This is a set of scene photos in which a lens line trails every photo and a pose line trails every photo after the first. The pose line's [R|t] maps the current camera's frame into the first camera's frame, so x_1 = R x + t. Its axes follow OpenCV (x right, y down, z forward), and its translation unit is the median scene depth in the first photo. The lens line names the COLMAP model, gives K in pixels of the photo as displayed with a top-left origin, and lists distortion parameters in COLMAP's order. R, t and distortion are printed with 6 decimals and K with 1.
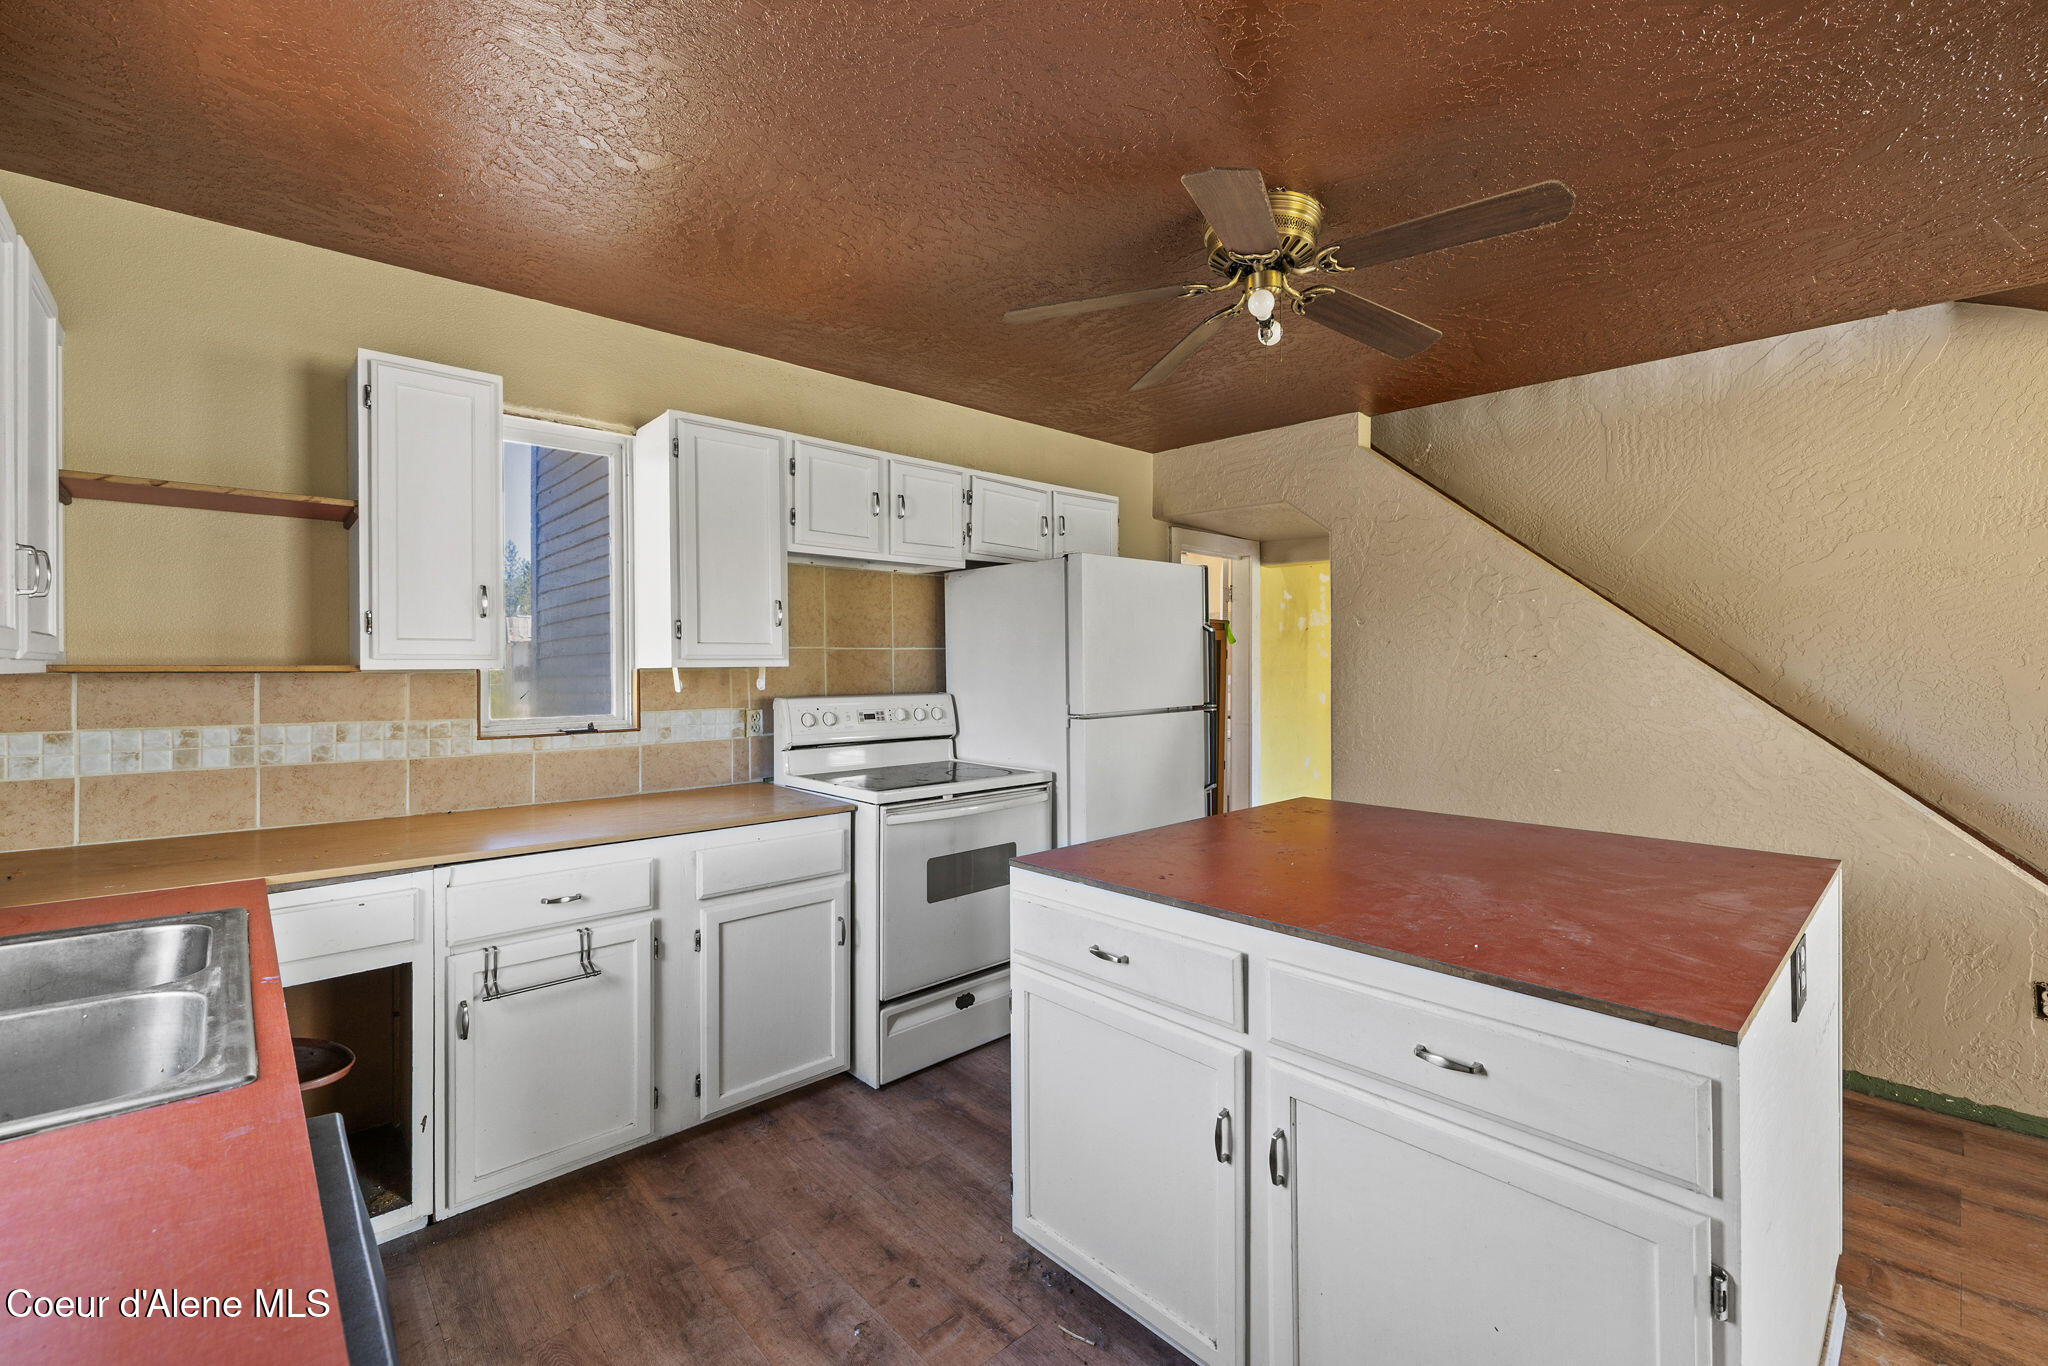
lens RADIAL K [[862.2, 0, 1024.0], [0, 862.2, 683.0], [0, 0, 1]] dist [0.000971, 0.000105]
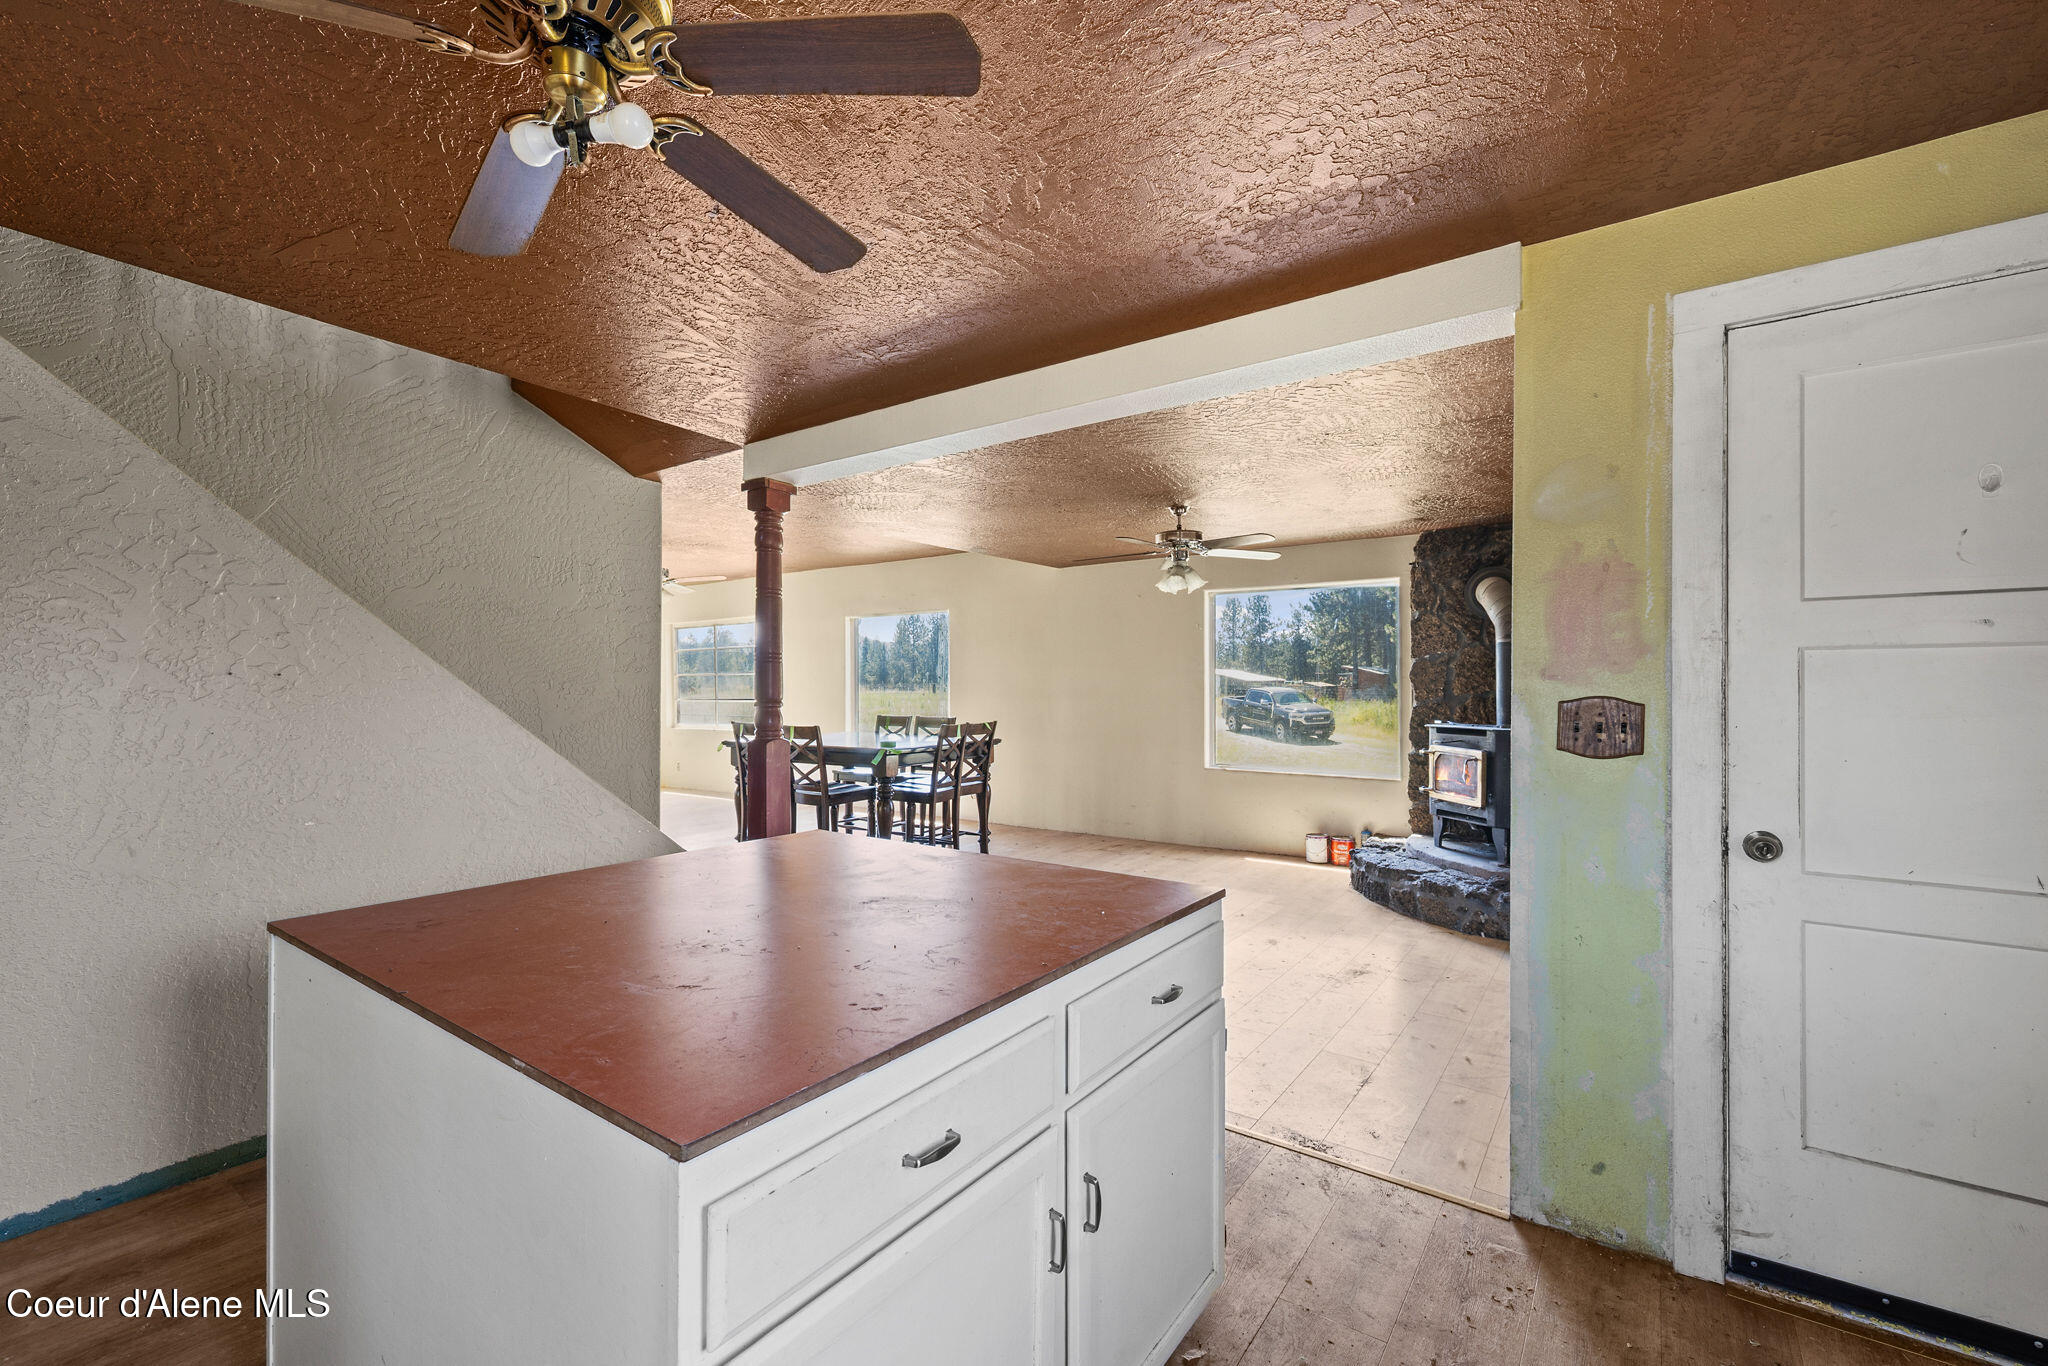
lens RADIAL K [[862.2, 0, 1024.0], [0, 862.2, 683.0], [0, 0, 1]] dist [0.000971, 0.000105]
pose [[-0.204159, 0.006419, 0.978917, -0.358231], [0.017212, 0.999847, -0.002967, -0.014810], [-0.978786, 0.016243, -0.204238, 0.725752]]
